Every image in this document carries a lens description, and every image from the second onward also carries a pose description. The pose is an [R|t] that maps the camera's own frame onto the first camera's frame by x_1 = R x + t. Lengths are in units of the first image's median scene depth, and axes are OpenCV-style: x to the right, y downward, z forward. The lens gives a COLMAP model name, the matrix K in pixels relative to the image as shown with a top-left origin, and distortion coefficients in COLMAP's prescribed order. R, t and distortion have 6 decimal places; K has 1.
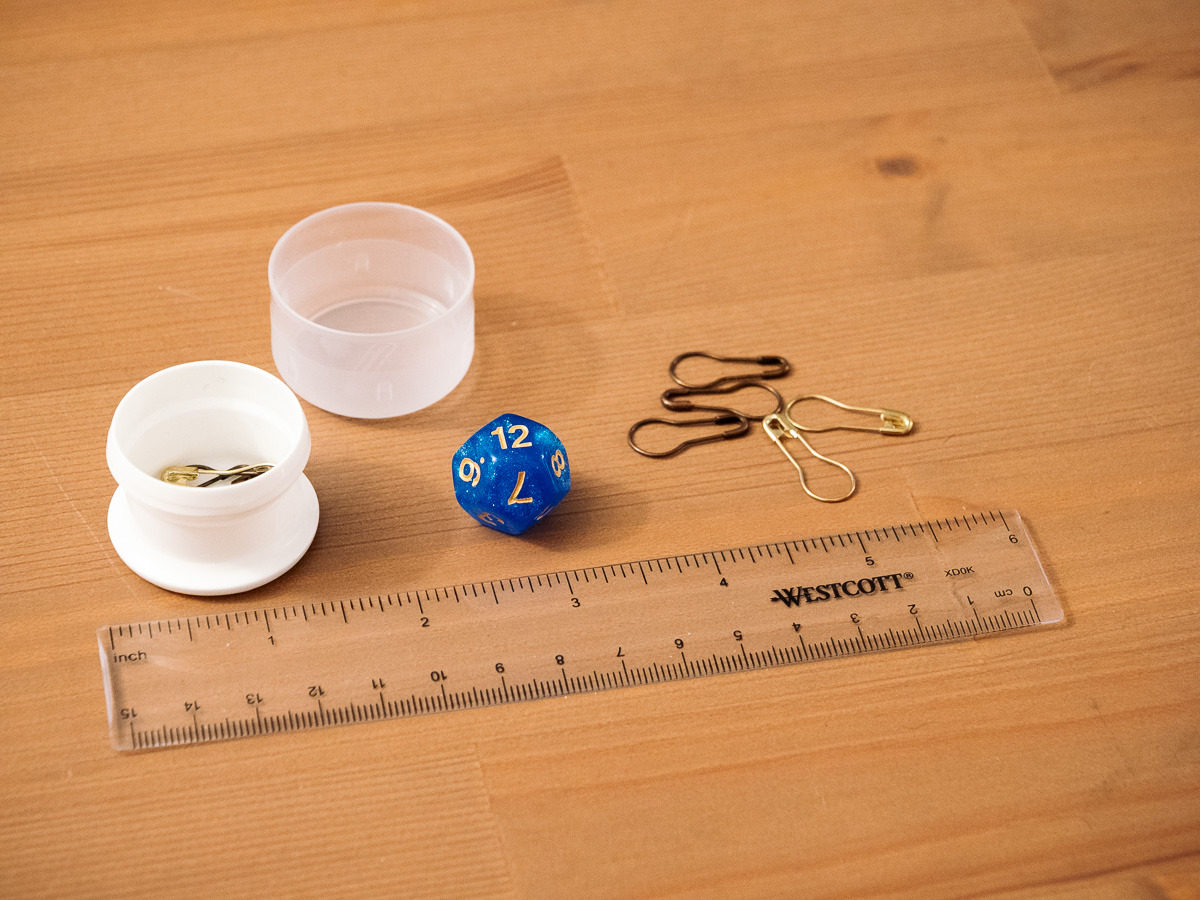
lens RADIAL K [[3157.5, 0, 576.6], [0, 3157.5, 457.4], [0, 0, 1]] dist [-0.021490, 0.000000]
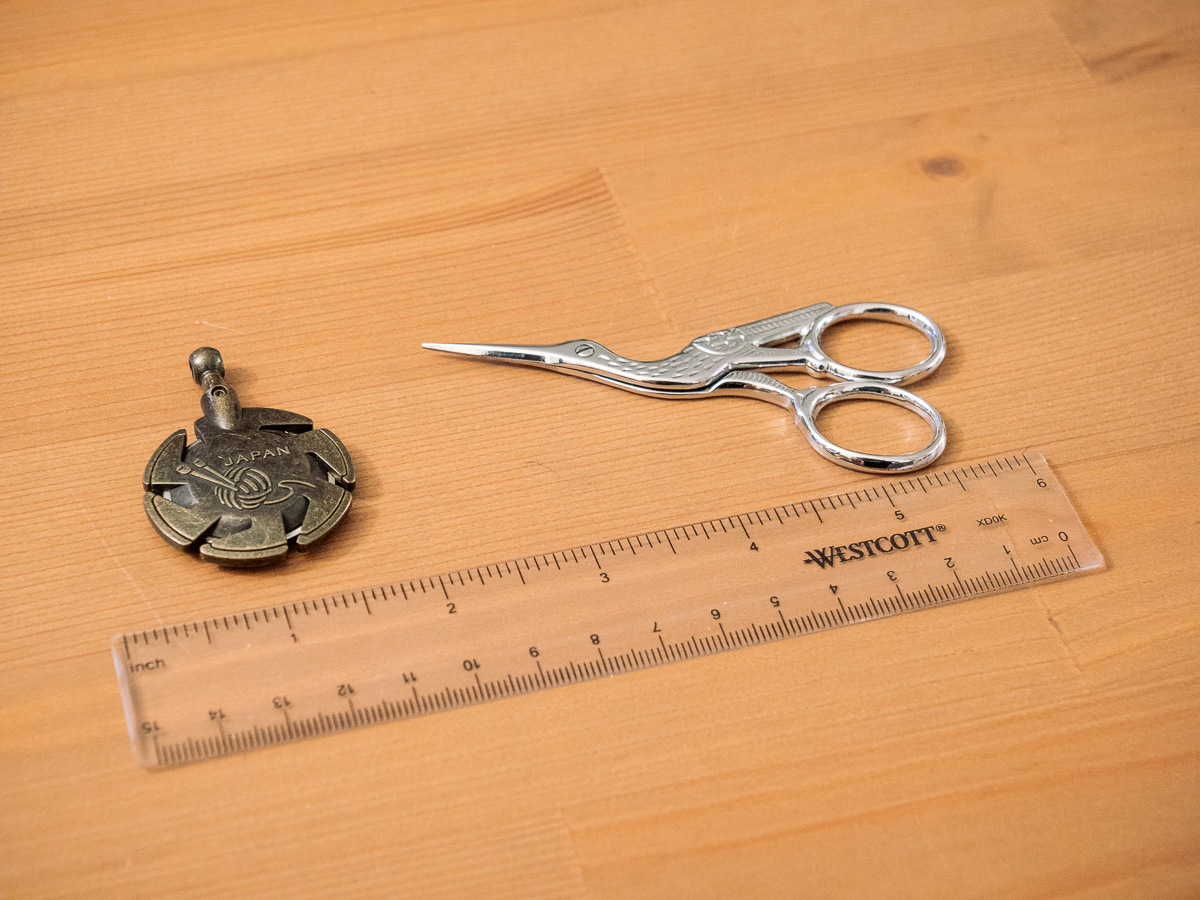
lens RADIAL K [[2622.5, 0, 591.1], [0, 2622.5, 449.5], [0, 0, 1]] dist [-0.023179, 0.000000]
pose [[0.998852, -0.040104, 0.026206, -0.034787], [0.039534, 0.998977, 0.021933, -0.028225], [-0.027059, -0.020872, 0.999416, 0.199390]]
